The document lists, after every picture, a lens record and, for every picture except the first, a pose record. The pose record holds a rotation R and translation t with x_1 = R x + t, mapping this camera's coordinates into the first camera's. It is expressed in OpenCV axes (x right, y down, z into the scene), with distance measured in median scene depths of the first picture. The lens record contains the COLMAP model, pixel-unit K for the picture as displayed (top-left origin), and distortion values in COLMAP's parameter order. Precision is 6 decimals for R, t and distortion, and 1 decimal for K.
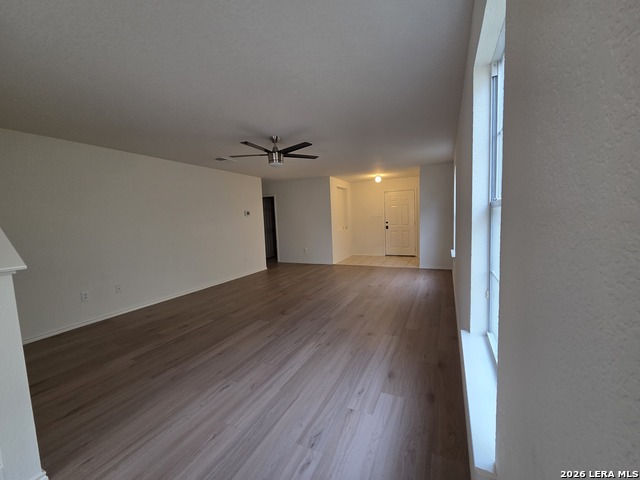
lens RADIAL K [[260.0, 0, 322.9], [0, 260.0, 240.2], [0, 0, 1]] dist [-0.000069, -0.000076]
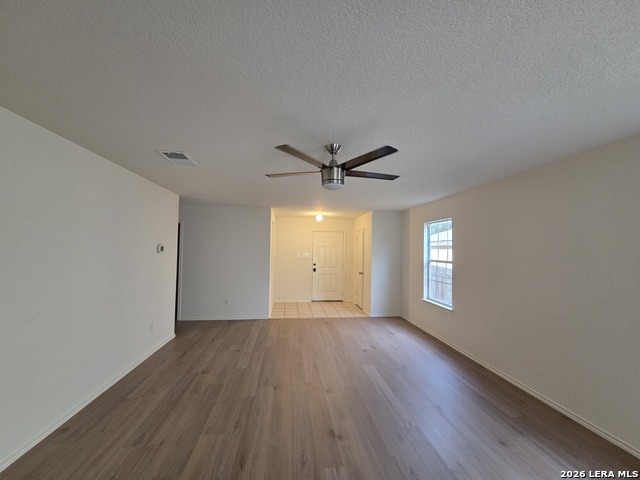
lens RADIAL K [[262.2, 0, 320.0], [0, 262.2, 240.0], [0, 0, 1]] dist [0.000854, 0.000389]
pose [[0.842720, 0.072971, 0.533384, -0.304436], [-0.003221, 0.991437, -0.130546, -0.043554], [-0.538343, 0.108295, 0.835739, 0.277957]]
